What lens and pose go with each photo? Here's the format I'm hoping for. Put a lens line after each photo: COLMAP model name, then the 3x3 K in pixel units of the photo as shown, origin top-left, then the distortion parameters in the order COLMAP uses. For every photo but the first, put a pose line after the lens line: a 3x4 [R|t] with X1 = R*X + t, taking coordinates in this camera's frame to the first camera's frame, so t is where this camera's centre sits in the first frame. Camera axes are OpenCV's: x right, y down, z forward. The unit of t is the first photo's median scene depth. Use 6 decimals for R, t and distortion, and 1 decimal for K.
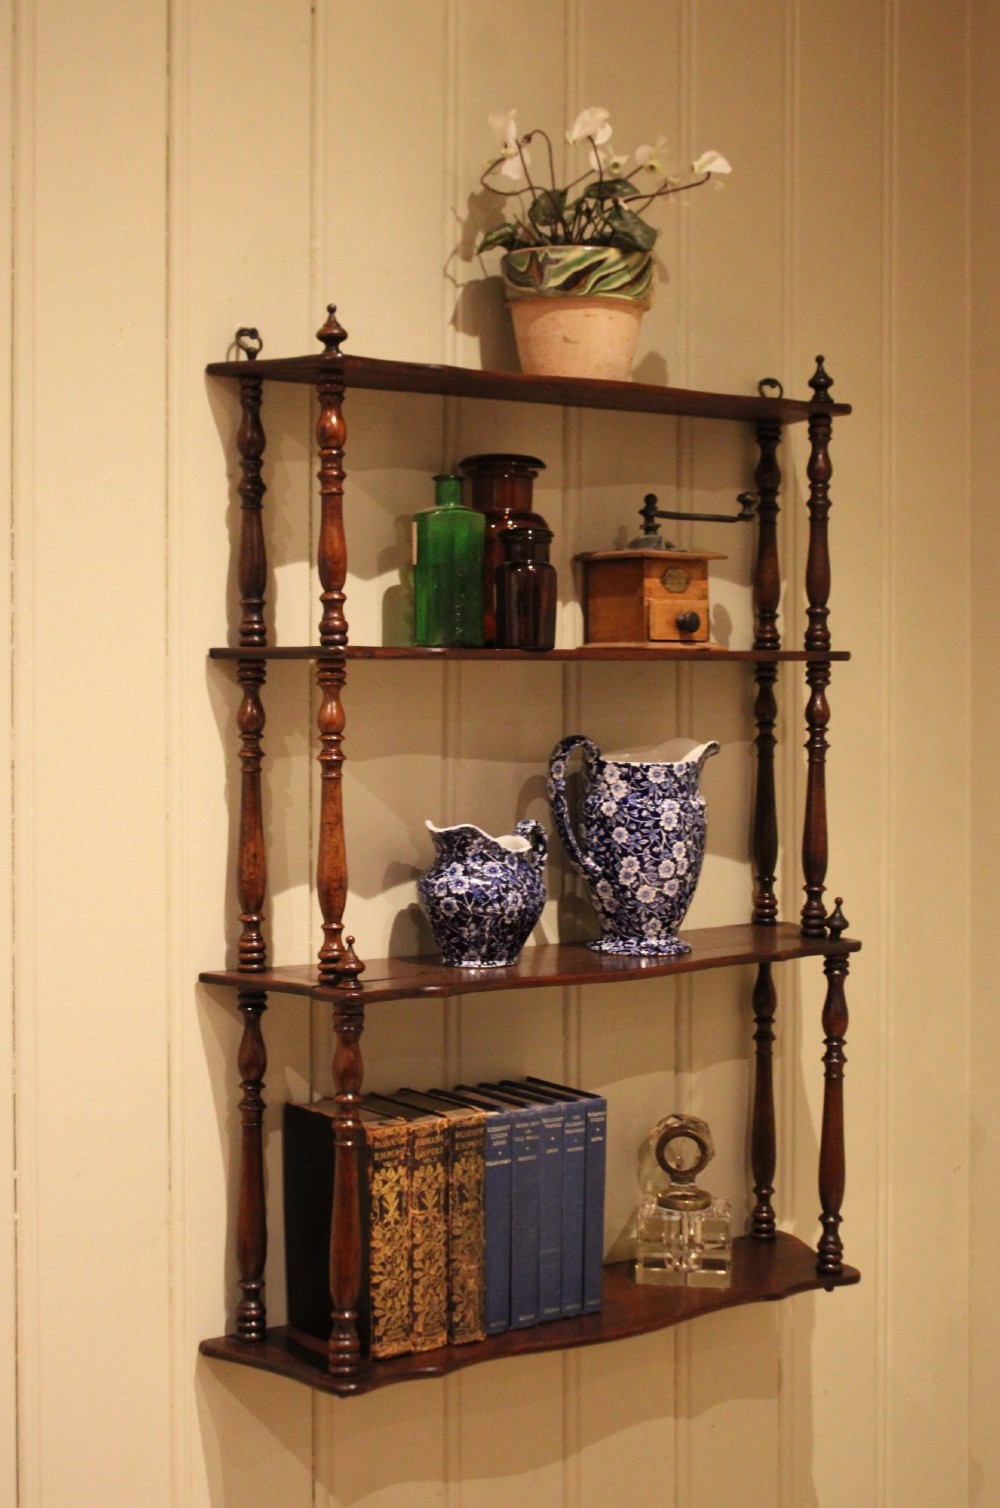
lens RADIAL K [[2296.0, 0, 457.0], [0, 2296.0, 683.5], [0, 0, 1]] dist [-0.016735, 0.000000]
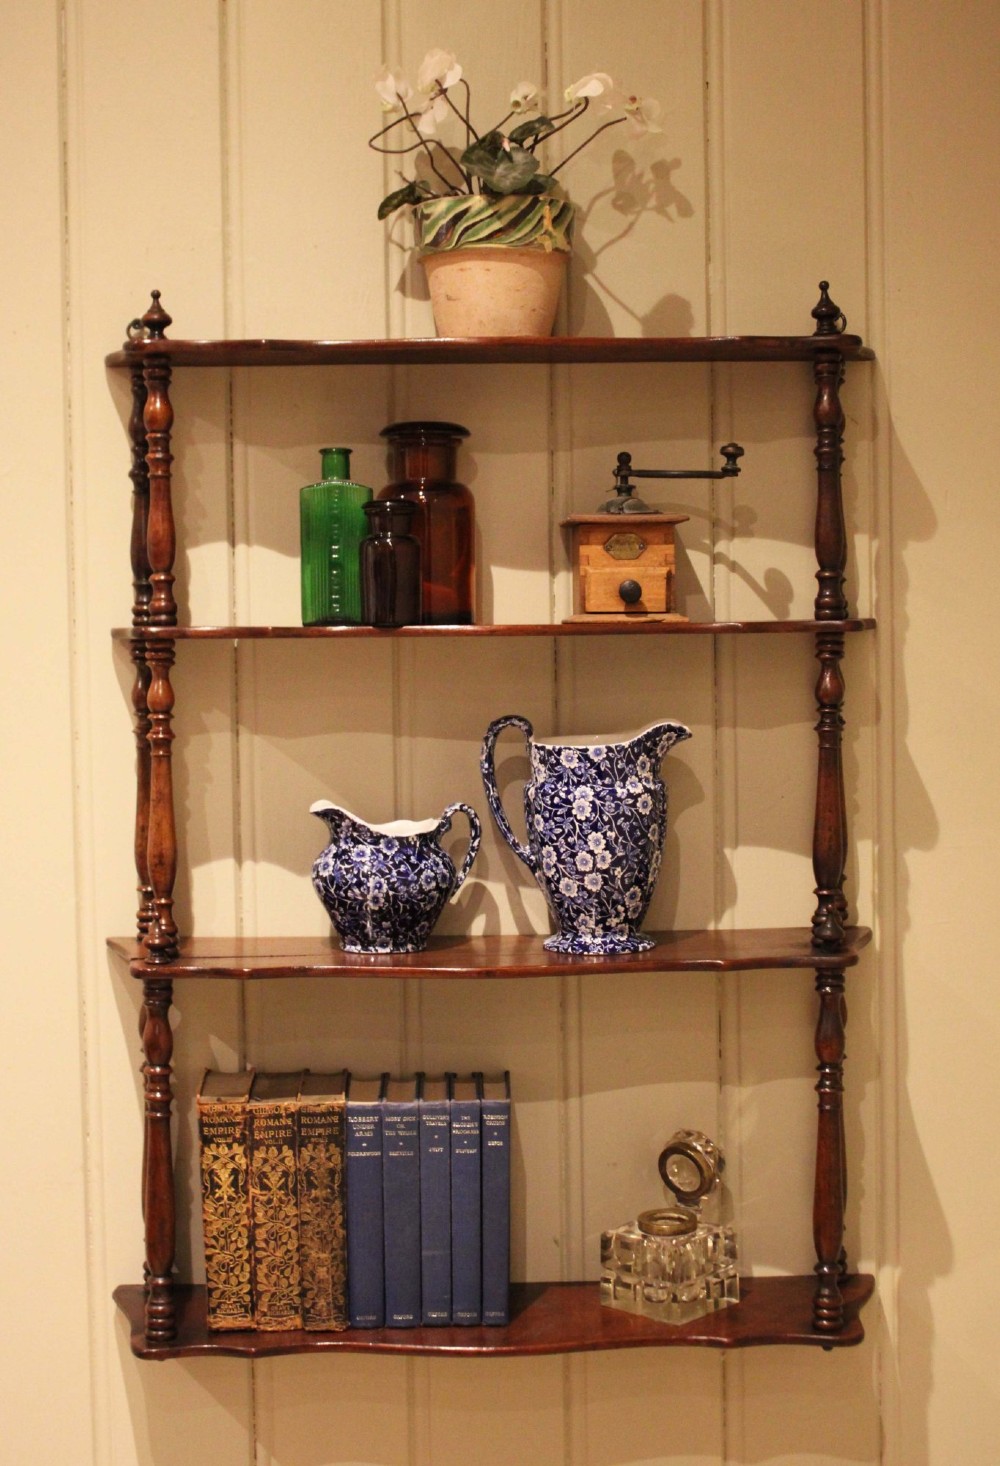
lens RADIAL K [[2193.3, 0, 471.2], [0, 2193.3, 679.3], [0, 0, 1]] dist [-0.044251, 0.000000]
pose [[0.820967, 0.002998, -0.570967, 0.577104], [0.007836, 0.999833, 0.016516, -0.007332], [0.570922, -0.018033, 0.820807, 0.264299]]
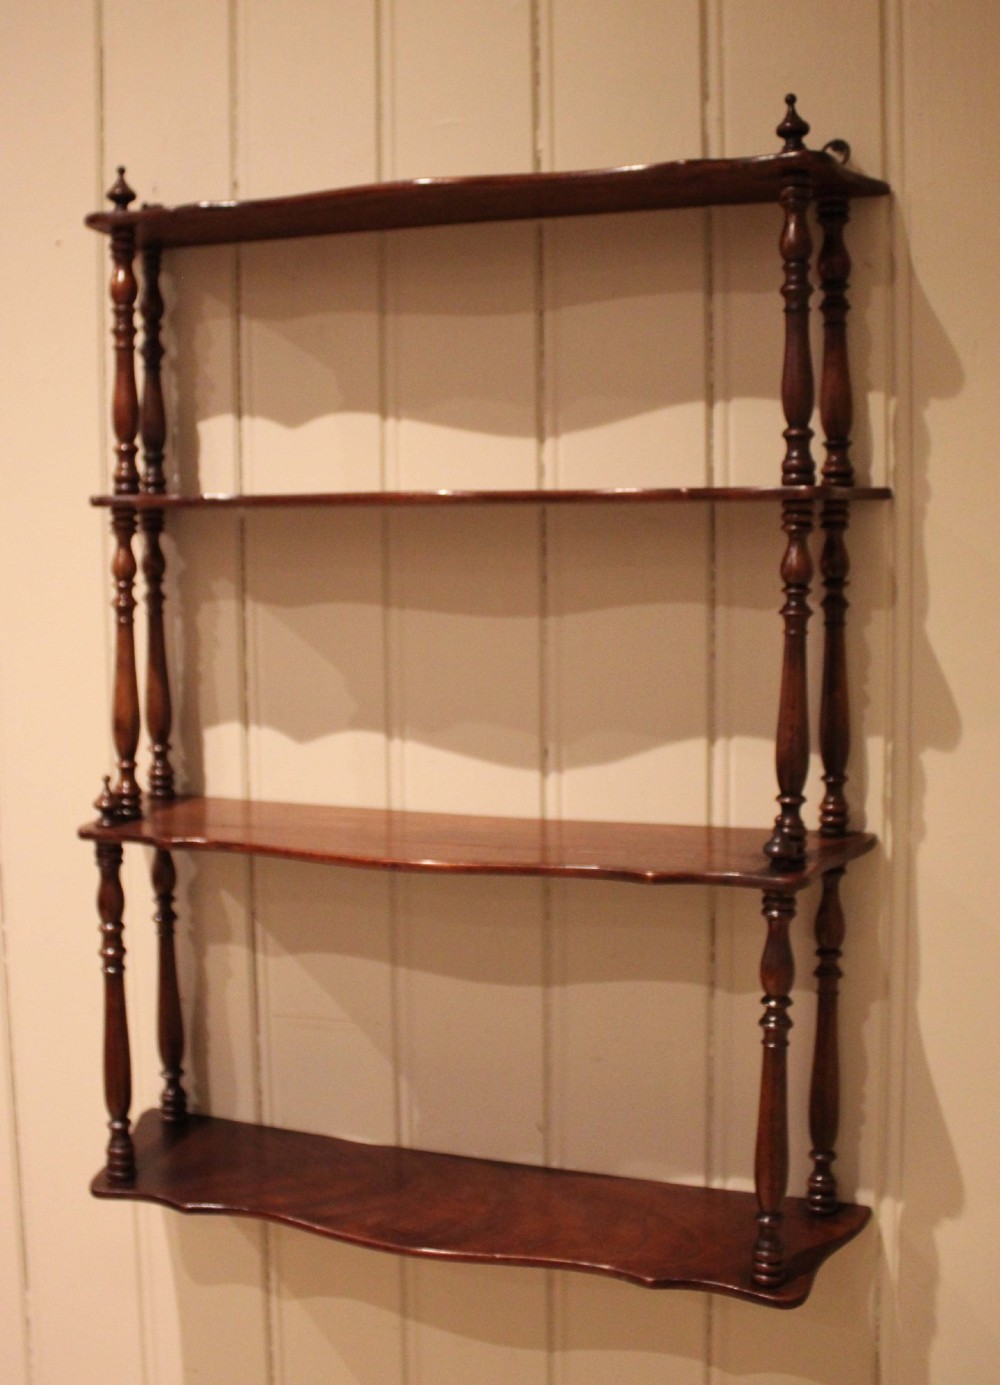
lens RADIAL K [[1437.7, 0, 470.9], [0, 1437.7, 599.0], [0, 0, 1]] dist [-0.115354, 0.000000]
pose [[0.574633, 0.037332, -0.817559, 0.531121], [0.001880, 0.998896, 0.046934, 0.000446], [0.818409, -0.028507, 0.573928, 0.712345]]
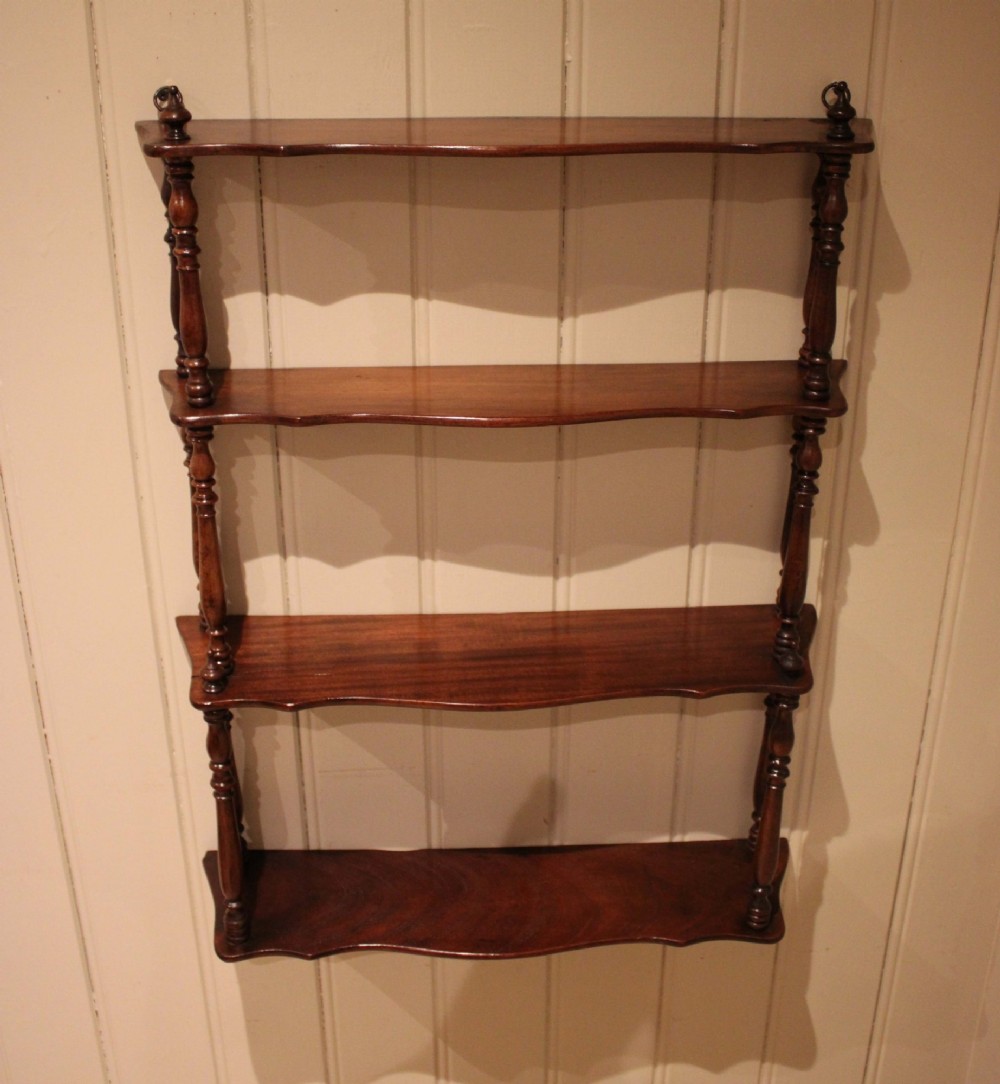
lens RADIAL K [[1311.3, 0, 489.6], [0, 1311.3, 441.1], [0, 0, 1]] dist [-0.126612, 0.000000]
pose [[0.830401, 0.209112, -0.516436, 0.362158], [-0.006479, 0.930460, 0.366336, -0.215192], [0.557128, -0.300860, 0.774010, 0.556831]]
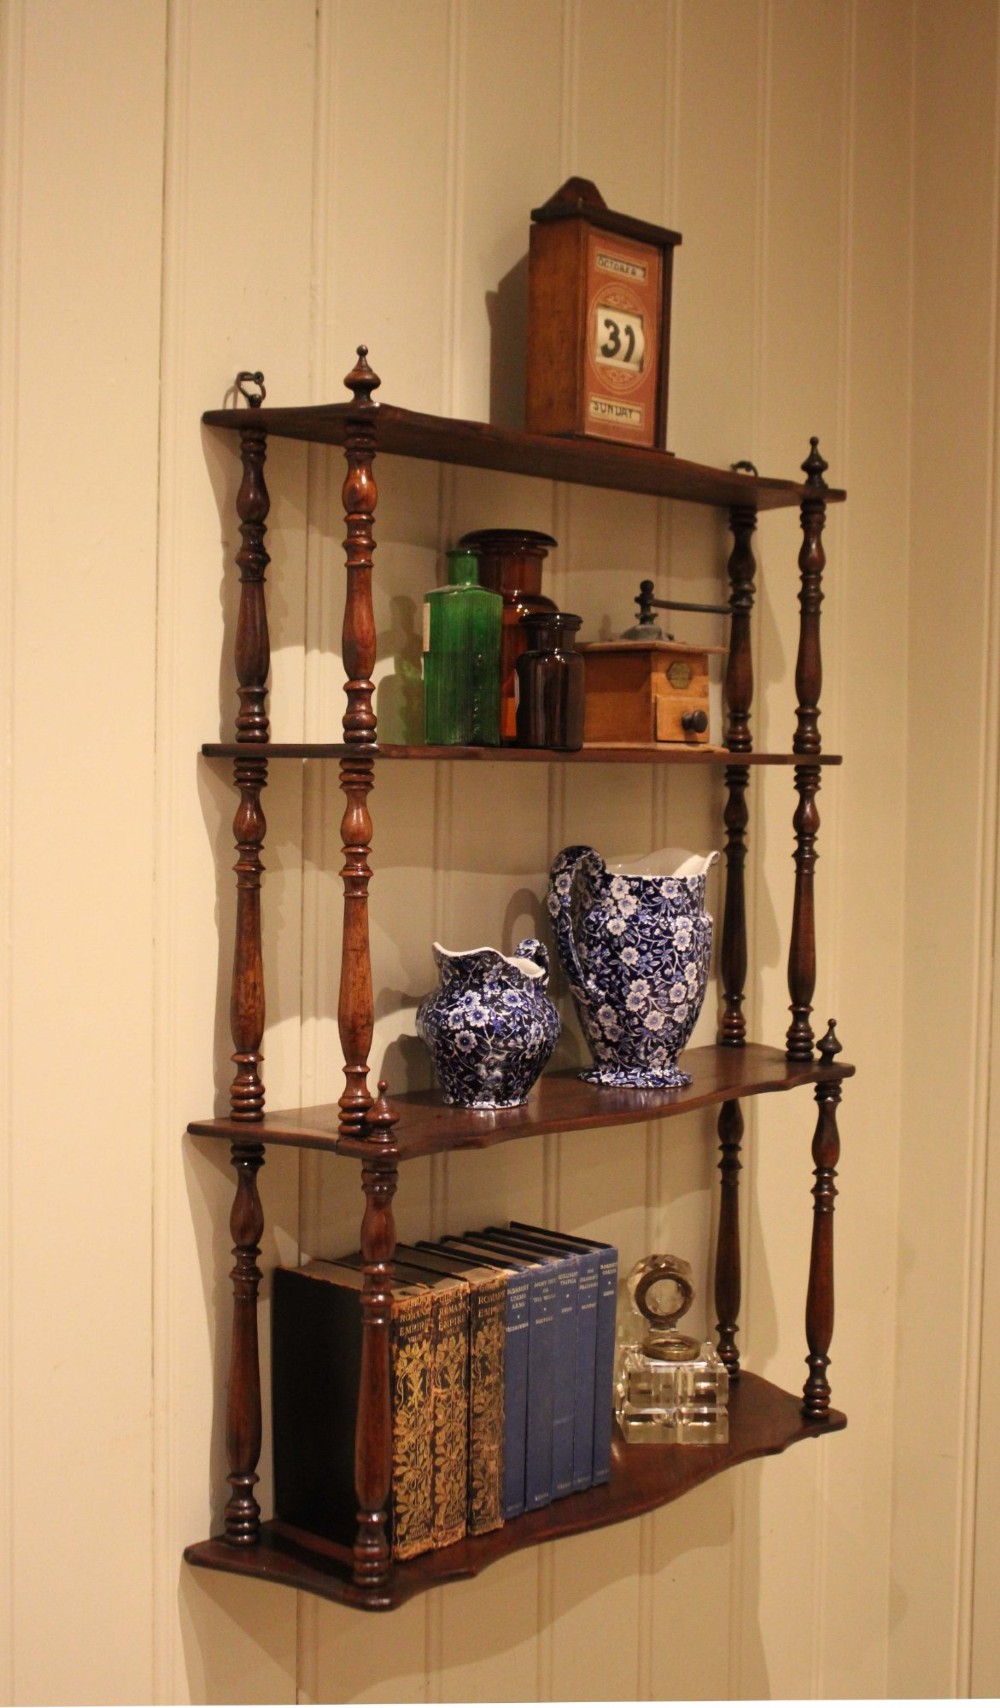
lens RADIAL K [[2121.1, 0, 478.3], [0, 2121.1, 801.6], [0, 0, 1]] dist [-0.053129, 0.000000]
pose [[0.982457, 0.007789, 0.186325, -0.148722], [-0.010111, 0.999883, 0.011517, -0.003920], [-0.186213, -0.013199, 0.982421, 0.198981]]
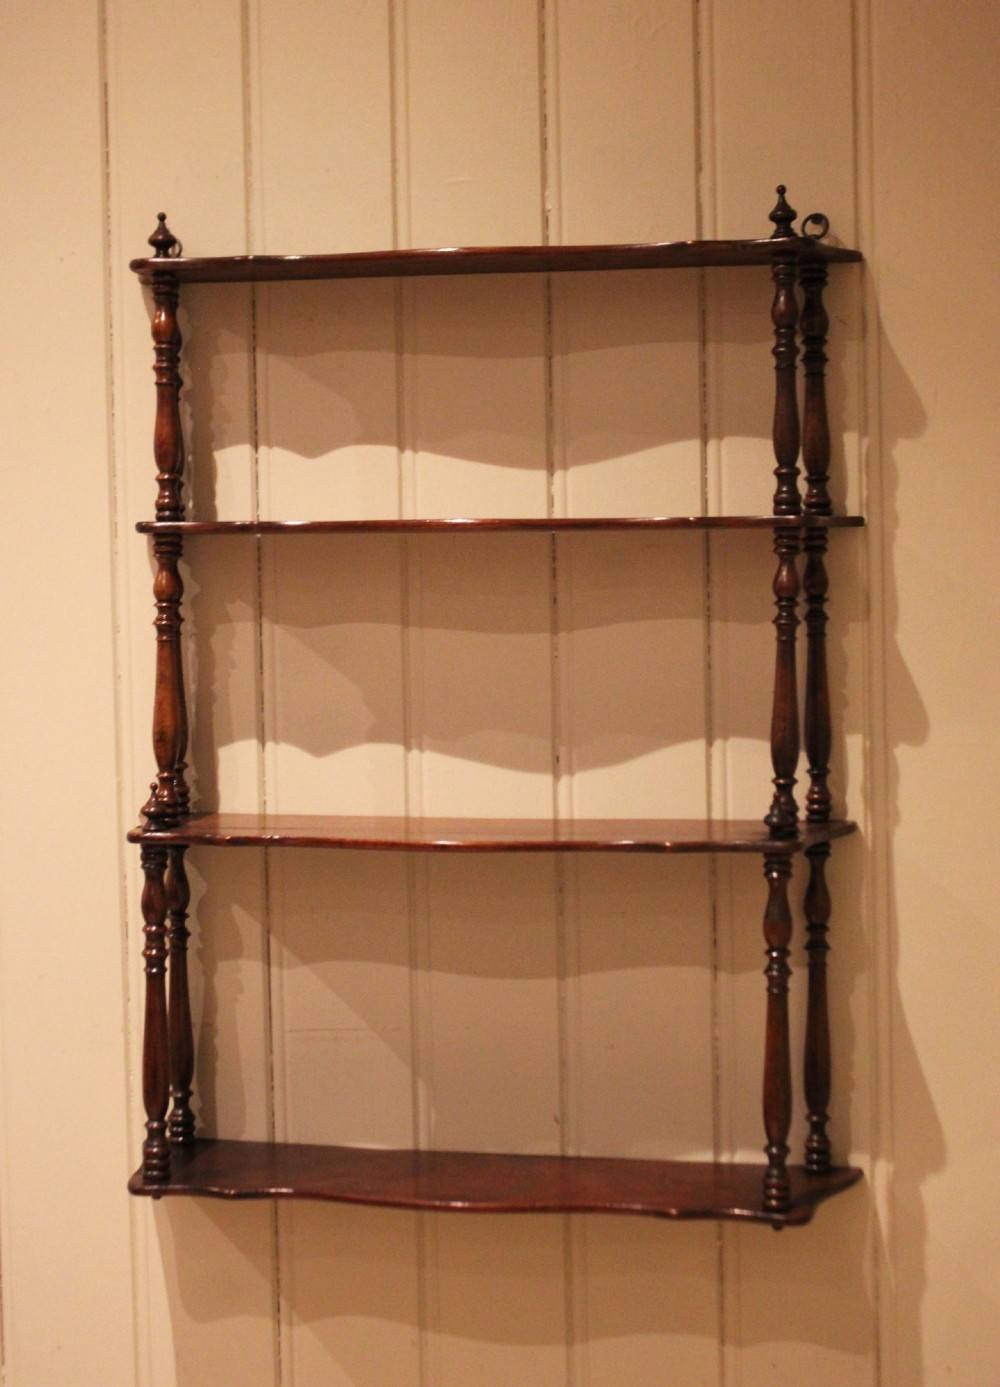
lens RADIAL K [[2374.7, 0, 492.9], [0, 2374.7, 582.6], [0, 0, 1]] dist [-0.023801, 0.000000]
pose [[0.678342, 0.000159, -0.734746, 0.841034], [0.003985, 0.999984, 0.003896, 0.008608], [0.734735, -0.005571, 0.678331, 0.319132]]
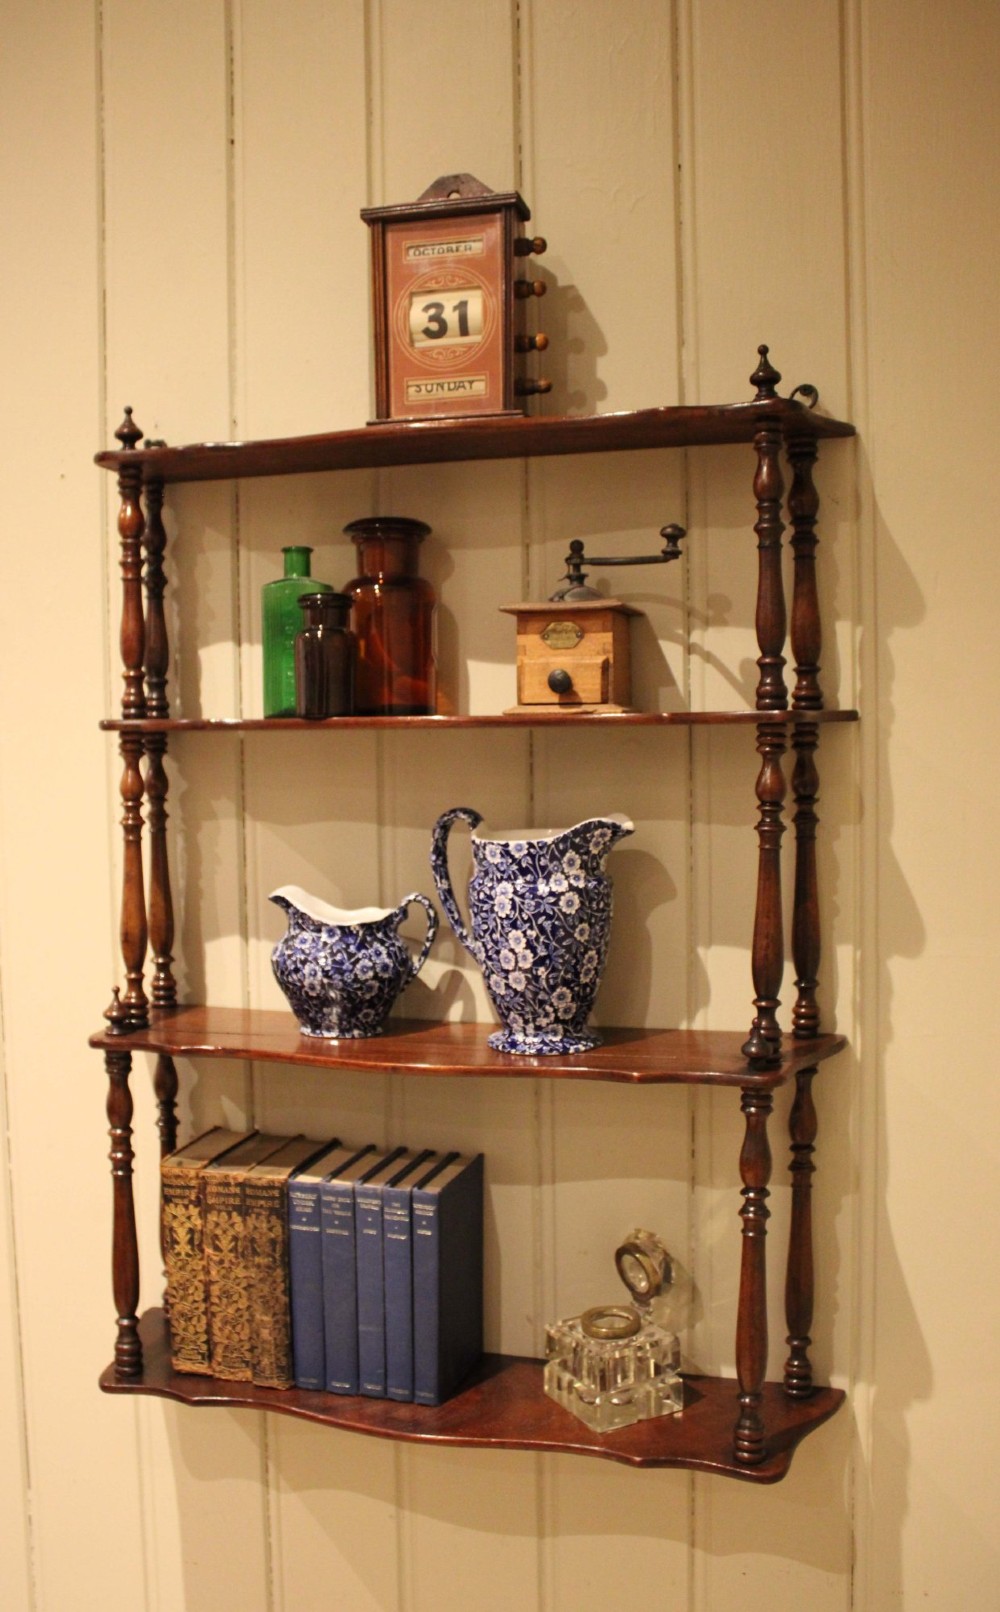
lens RADIAL K [[1458.0, 0, 459.7], [0, 1458.0, 792.8], [0, 0, 1]] dist [-0.111724, 0.000000]
pose [[0.590621, 0.023309, -0.806612, 0.558324], [0.005449, 0.999445, 0.032872, -0.003134], [0.806930, -0.023810, 0.590166, 0.676419]]
